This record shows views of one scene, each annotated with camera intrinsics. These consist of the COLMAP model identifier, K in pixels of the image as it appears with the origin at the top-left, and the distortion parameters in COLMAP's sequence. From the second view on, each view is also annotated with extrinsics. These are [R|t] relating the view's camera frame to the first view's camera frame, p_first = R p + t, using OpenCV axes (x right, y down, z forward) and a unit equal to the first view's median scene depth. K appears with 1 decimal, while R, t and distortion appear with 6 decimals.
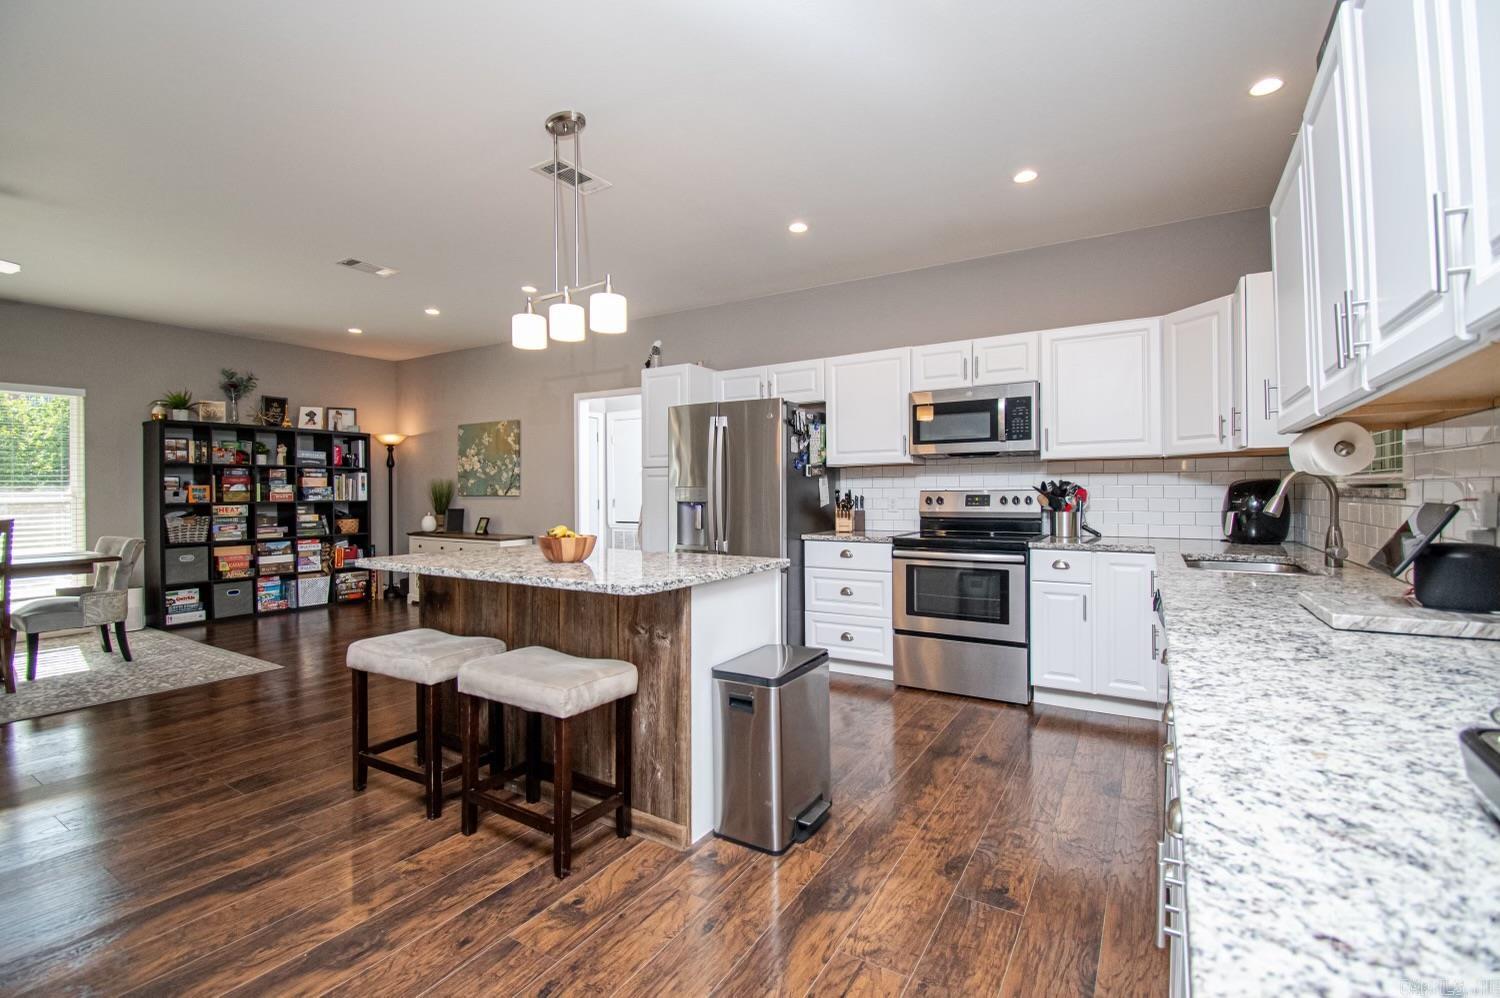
lens RADIAL K [[657.9, 0, 744.5], [0, 657.9, 494.6], [0, 0, 1]] dist [0.021695, -0.021333]
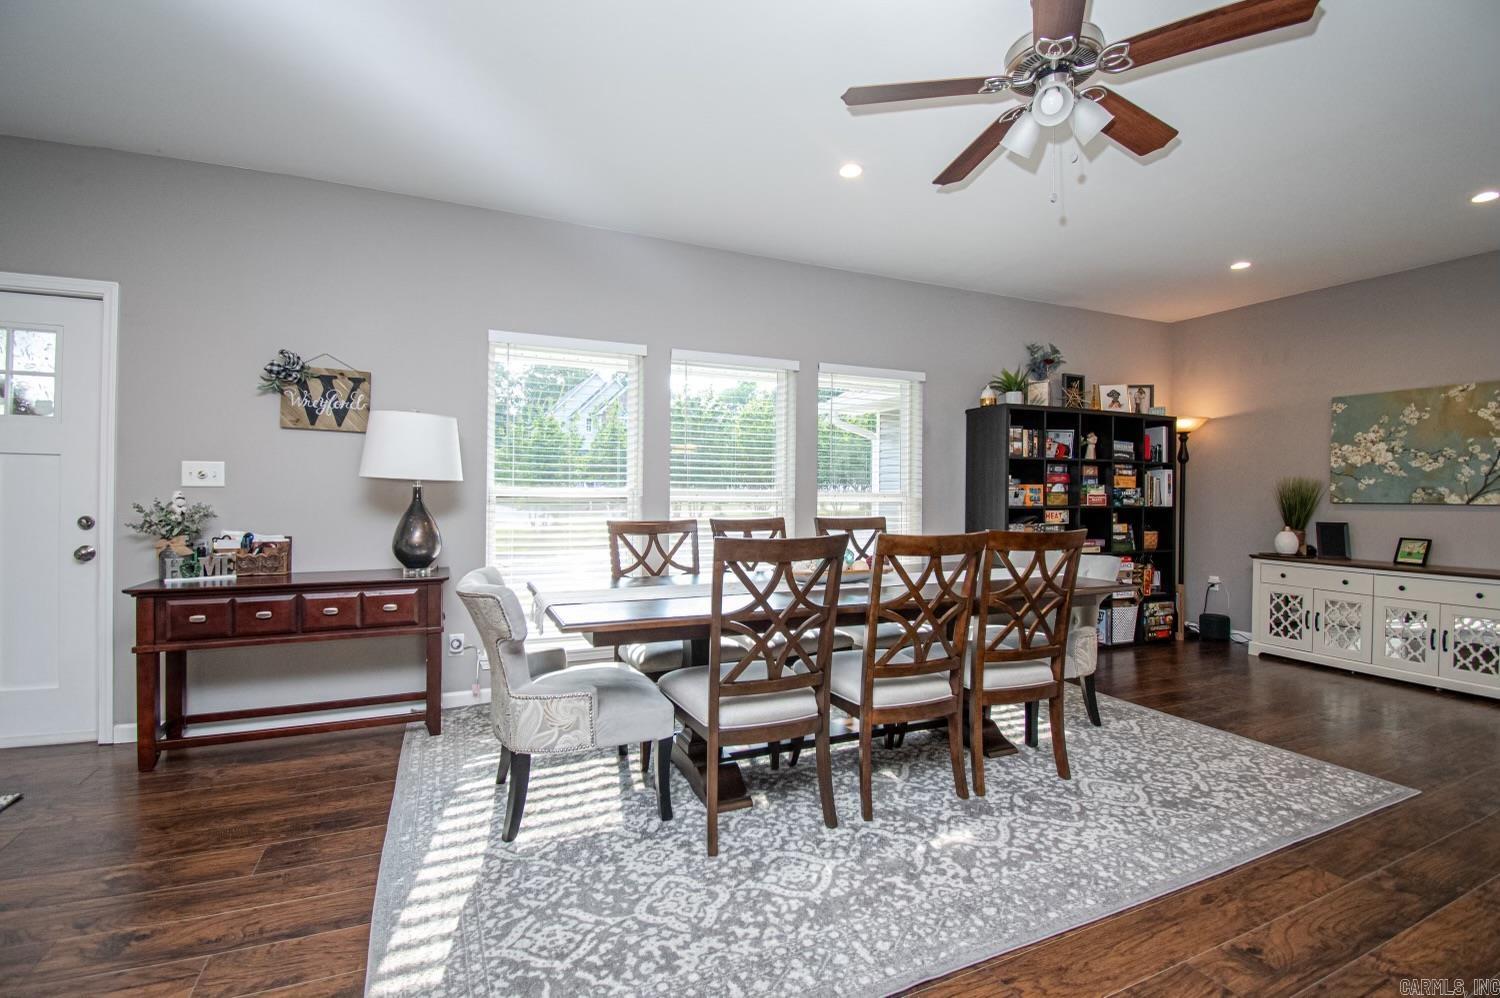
lens RADIAL K [[657.9, 0, 744.5], [0, 657.9, 494.6], [0, 0, 1]] dist [0.021695, -0.021333]
pose [[0.828420, 0.014058, -0.559932, -0.598076], [-0.017476, 0.999847, -0.000753, 0.004489], [0.559835, 0.010409, 0.828539, 0.122175]]
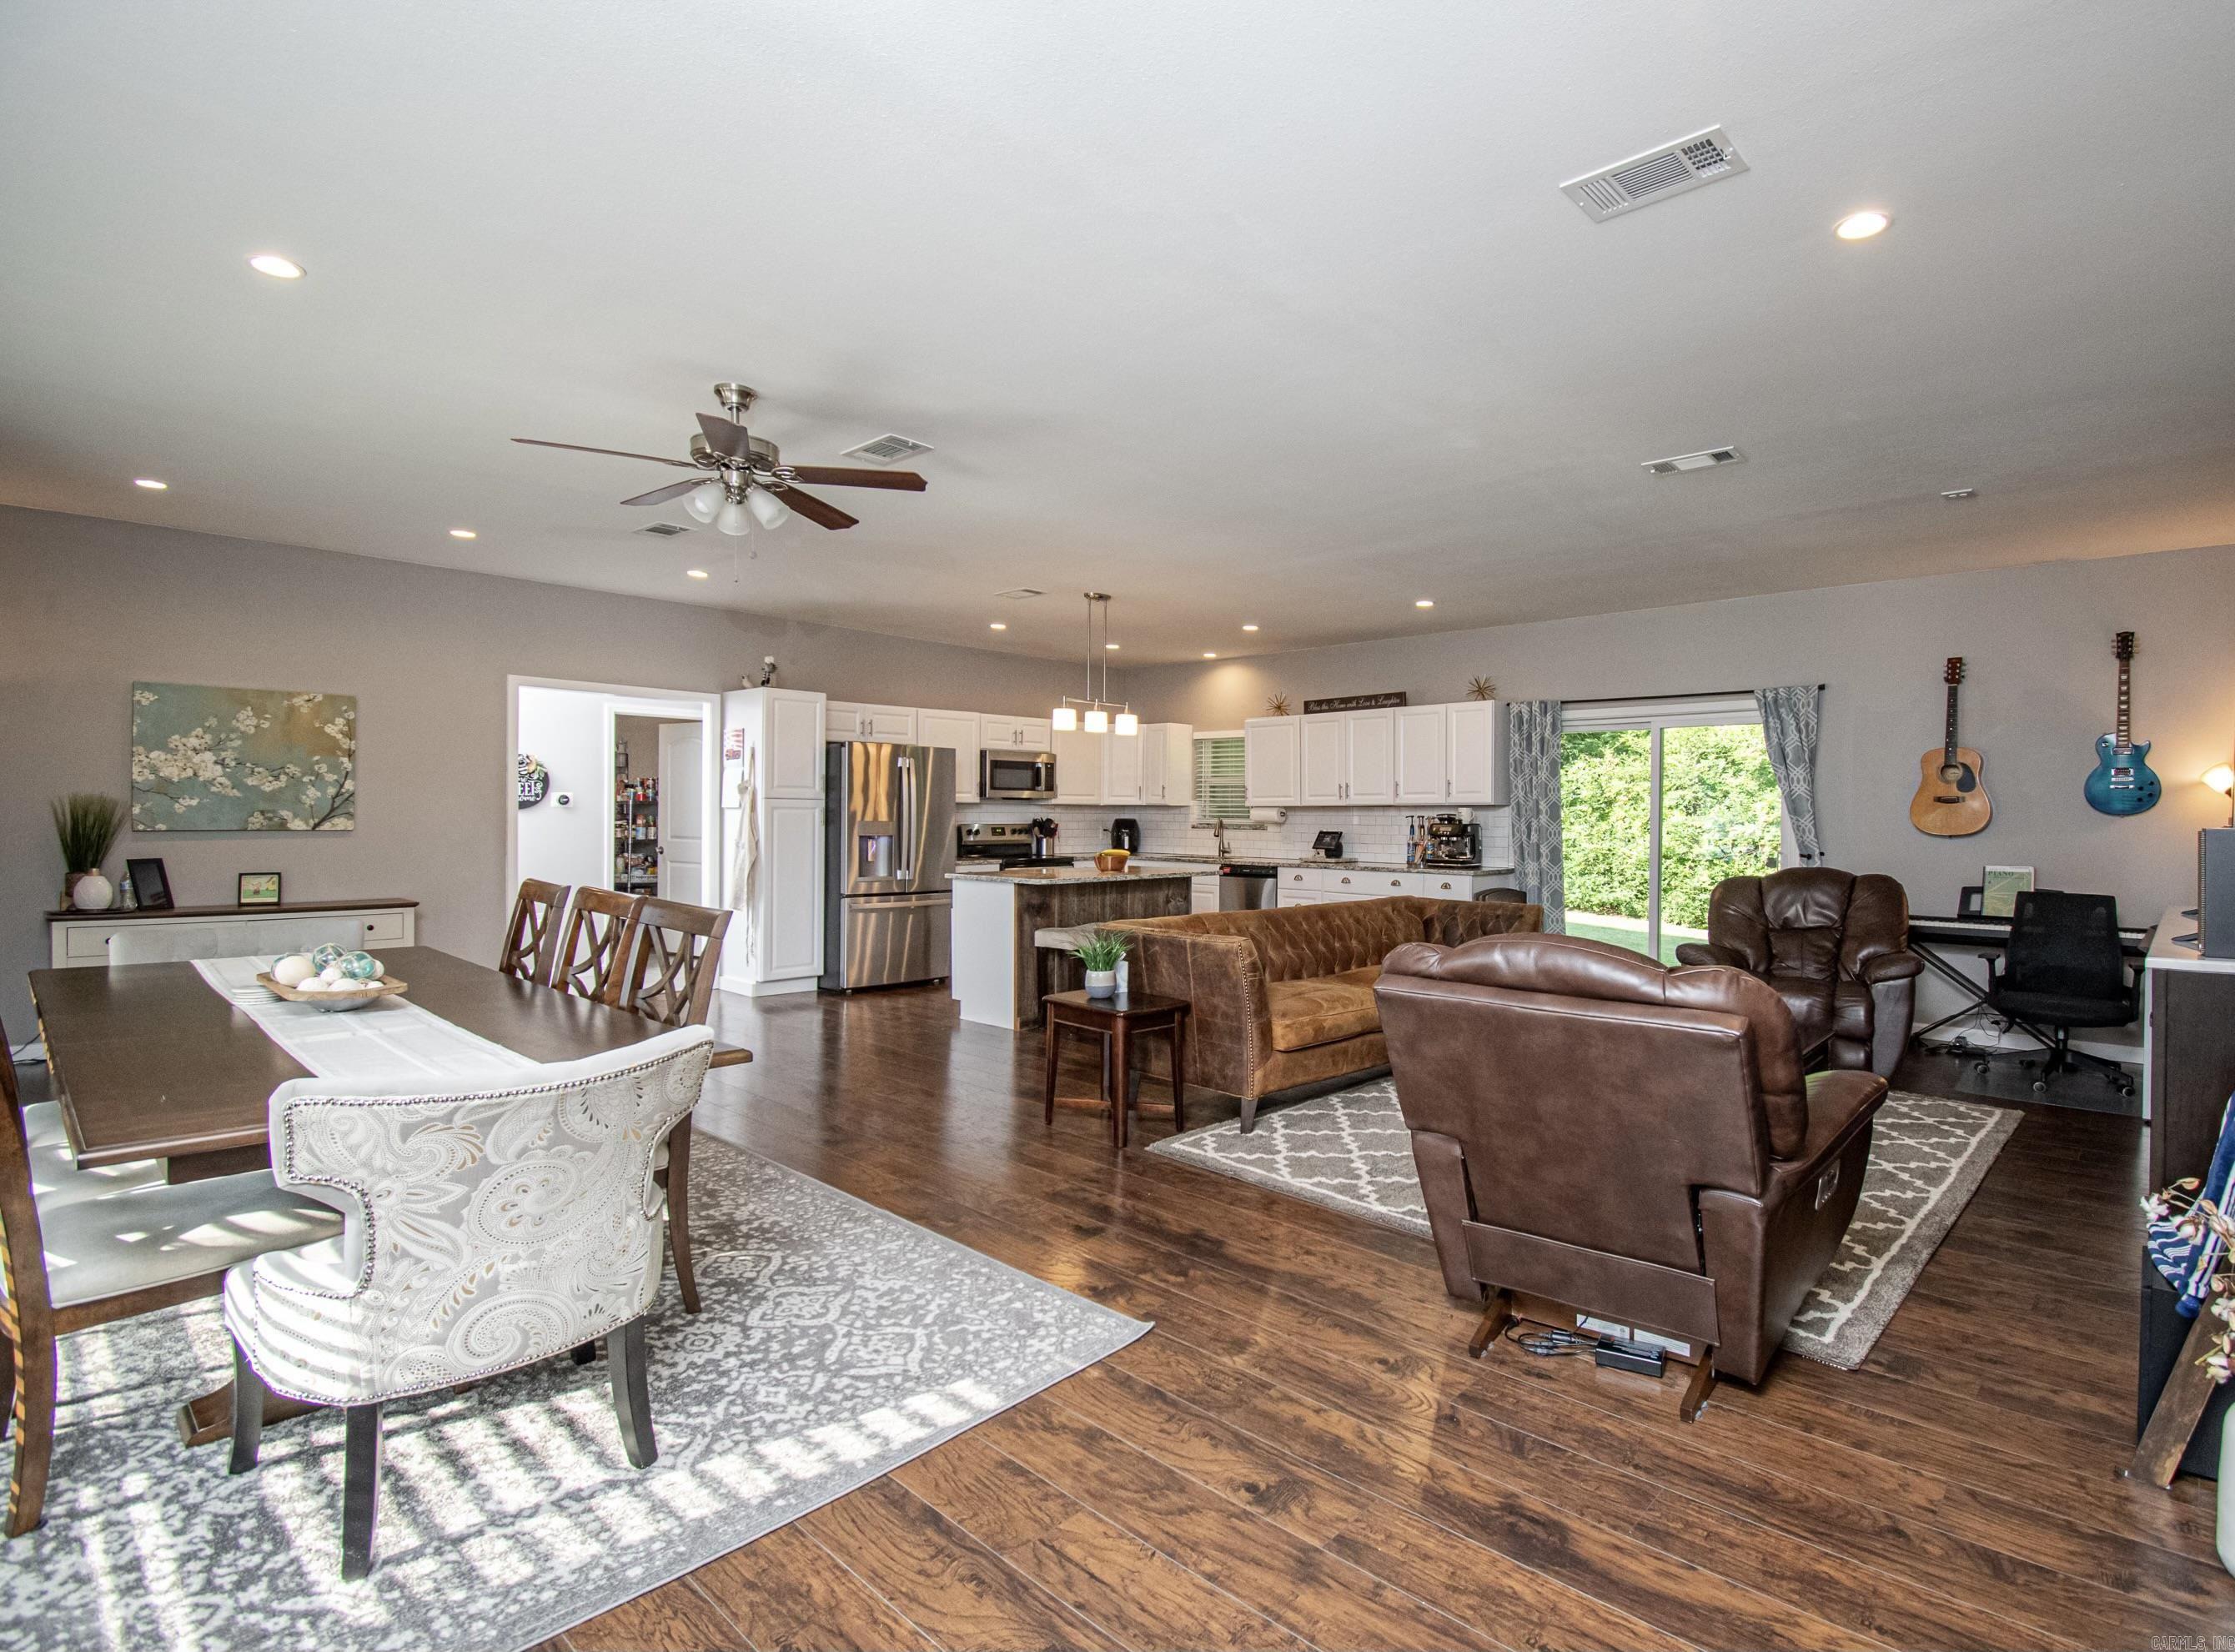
lens RADIAL K [[1100.2, 0, 1229.0], [0, 1100.2, 812.8], [0, 0, 1]] dist [0.001852, 0.000178]
pose [[0.161192, 0.008286, 0.986888, -1.173764], [-0.003576, 0.999963, -0.007812, -0.008966], [-0.986917, -0.002269, 0.161216, 0.112018]]
